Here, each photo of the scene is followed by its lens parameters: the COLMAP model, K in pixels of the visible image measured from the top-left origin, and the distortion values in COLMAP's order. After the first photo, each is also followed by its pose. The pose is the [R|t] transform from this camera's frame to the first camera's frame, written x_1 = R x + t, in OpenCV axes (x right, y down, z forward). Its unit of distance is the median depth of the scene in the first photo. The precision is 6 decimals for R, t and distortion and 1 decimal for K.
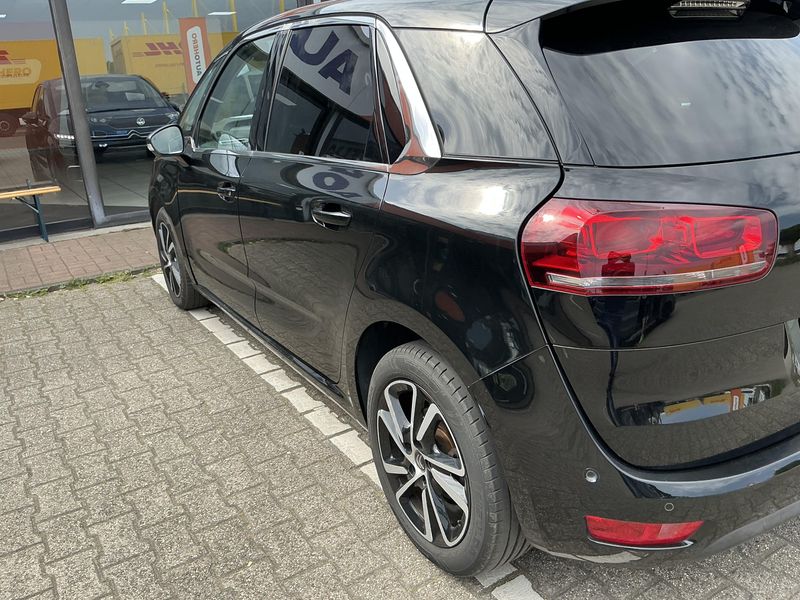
lens RADIAL K [[661.1, 0, 400.0], [0, 661.1, 300.0], [0, 0, 1]] dist [0.102431, -0.220340]
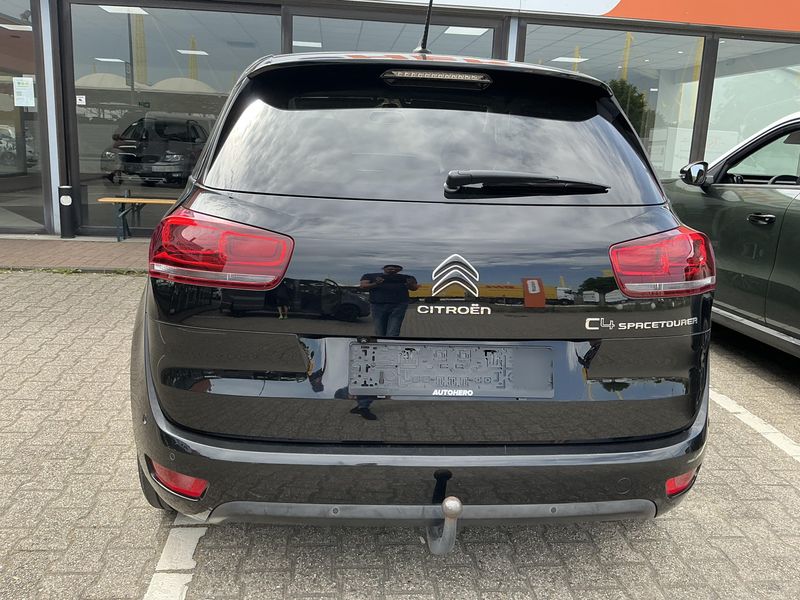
lens RADIAL K [[661.1, 0, 400.0], [0, 661.1, 300.0], [0, 0, 1]] dist [0.102431, -0.220340]
pose [[0.889588, 0.194861, -0.413113, 0.663772], [-0.231956, 0.971859, -0.041073, -0.011108], [0.393484, 0.132362, 0.909753, -0.003258]]
